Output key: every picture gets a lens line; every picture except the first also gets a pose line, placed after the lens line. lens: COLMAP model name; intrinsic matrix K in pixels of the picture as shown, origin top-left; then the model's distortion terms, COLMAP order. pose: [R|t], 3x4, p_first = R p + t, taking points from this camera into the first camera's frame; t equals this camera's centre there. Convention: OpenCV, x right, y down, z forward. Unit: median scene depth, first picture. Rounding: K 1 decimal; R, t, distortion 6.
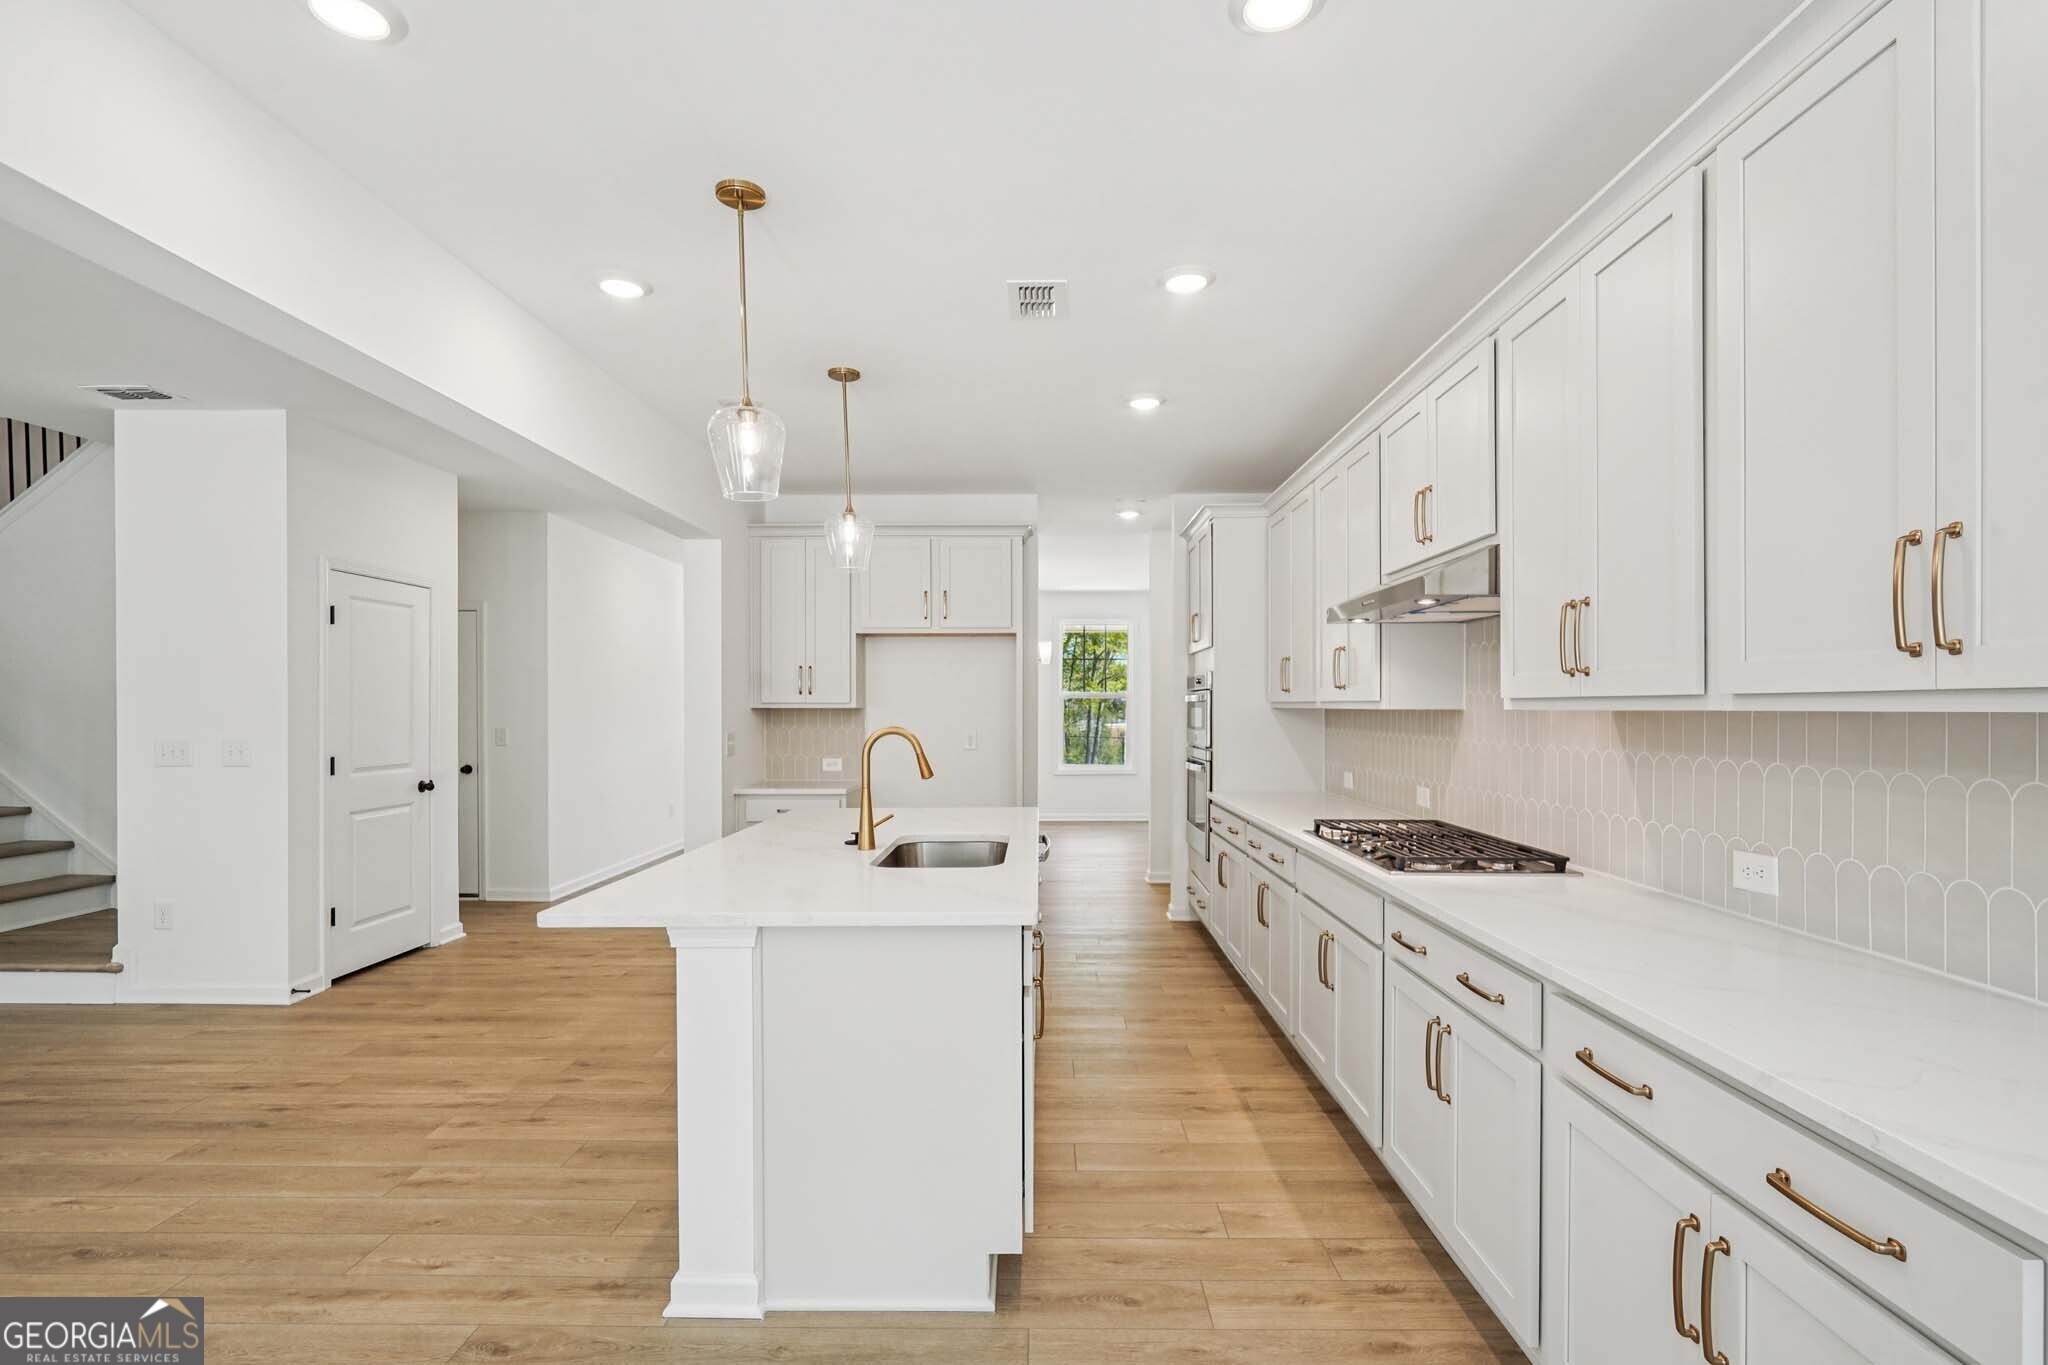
lens RADIAL K [[951.1, 0, 1022.8], [0, 951.1, 704.2], [0, 0, 1]] dist [-0.001121, 0.000465]
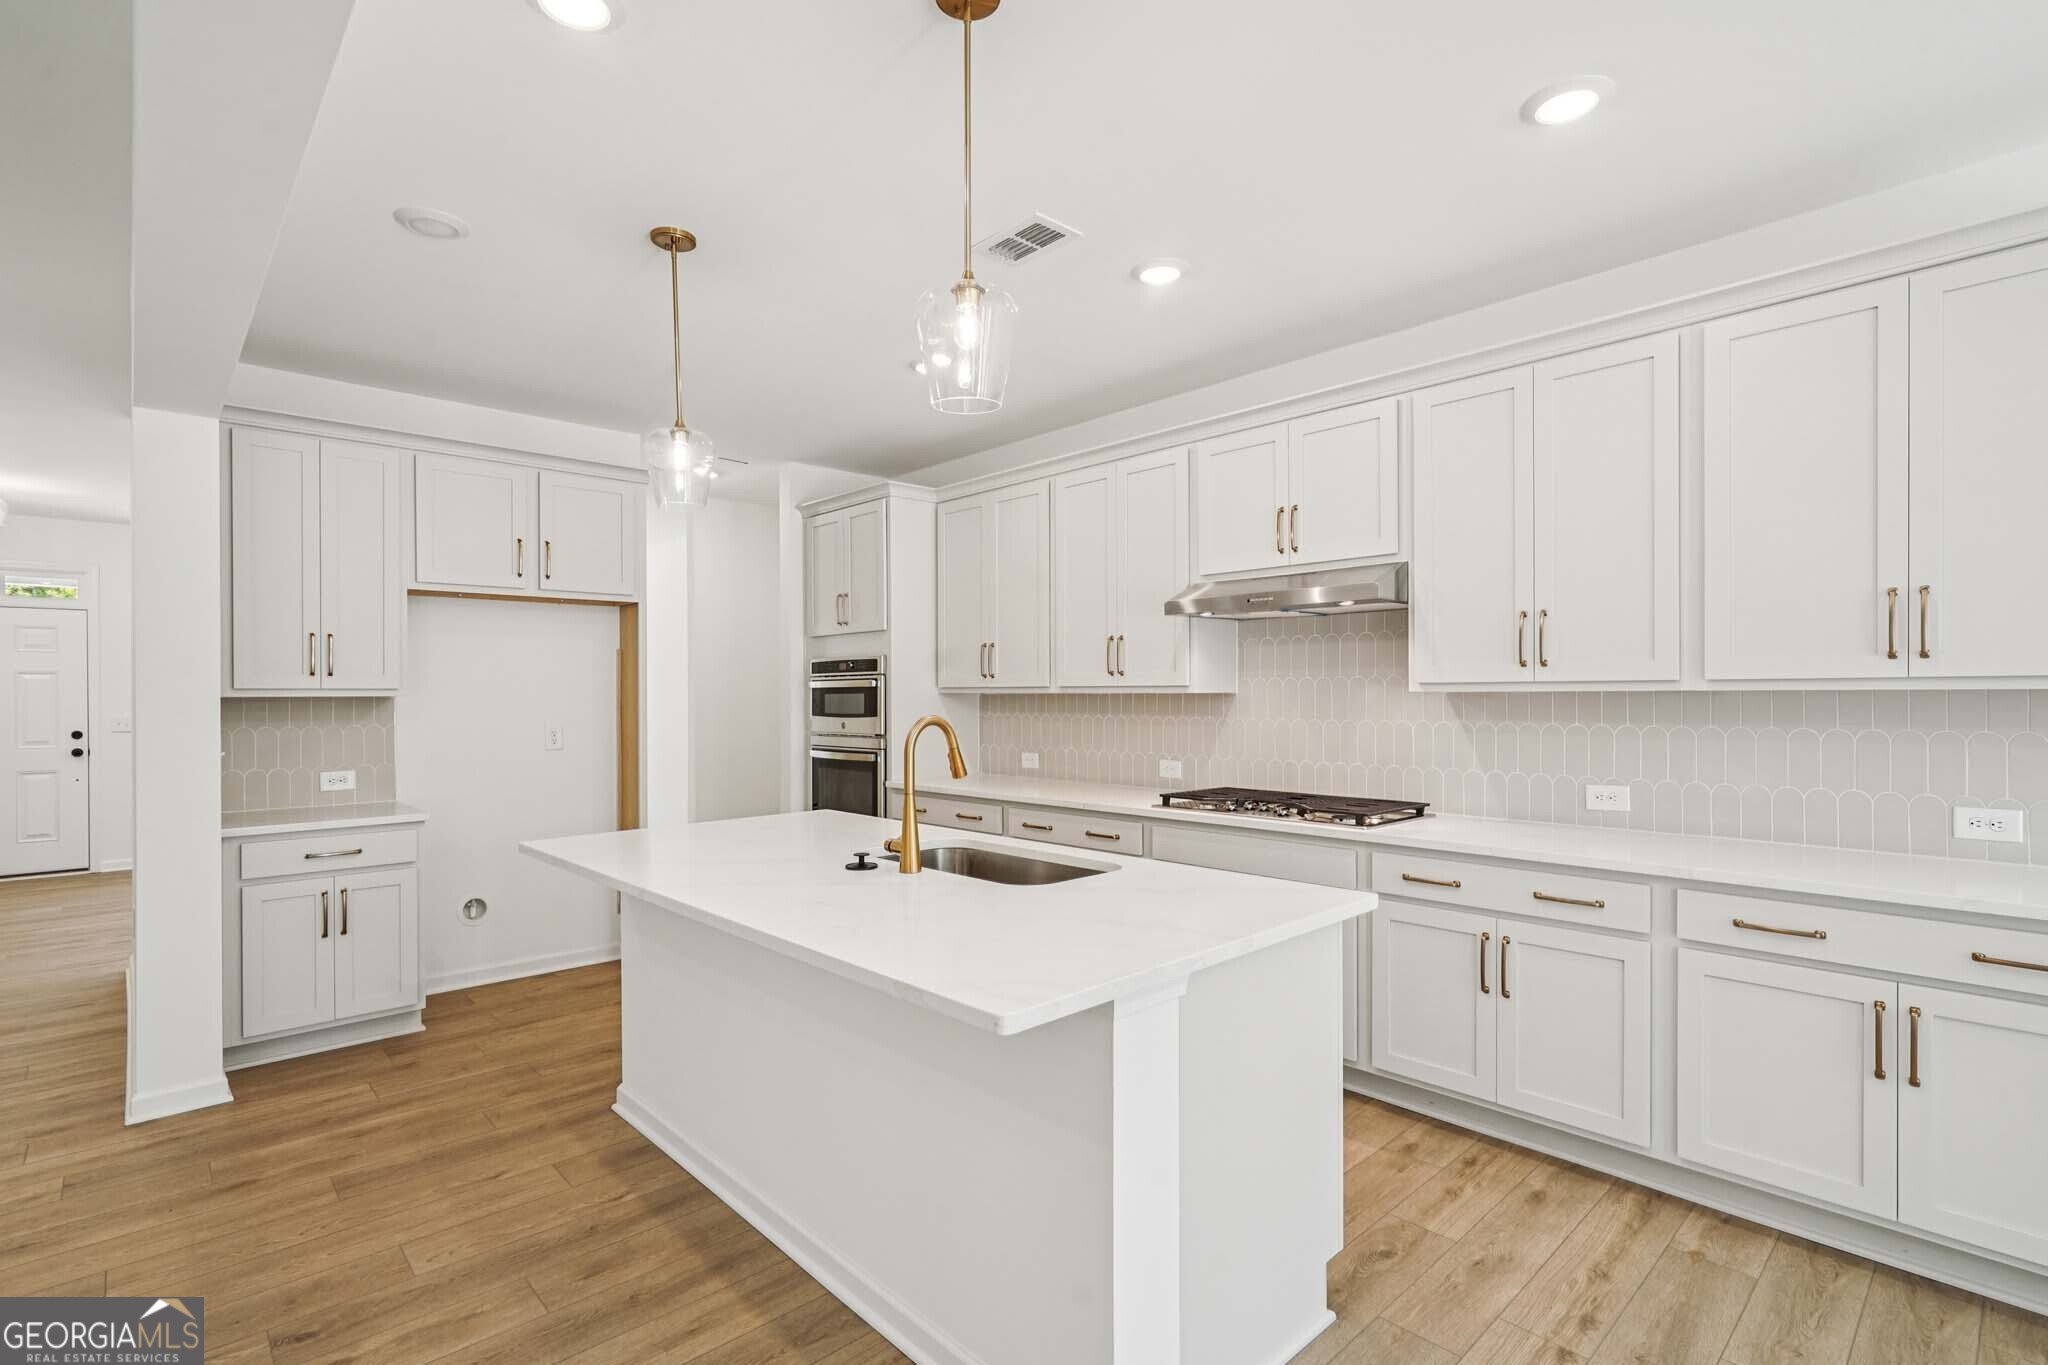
lens RADIAL K [[951.1, 0, 1043.1], [0, 951.1, 694.6], [0, 0, 1]] dist [-0.001121, 0.000465]
pose [[0.723937, -0.003275, 0.689858, -0.723937], [0.002472, 0.999995, 0.002153, 0.005553], [-0.689861, 0.000147, 0.723942, 0.410356]]
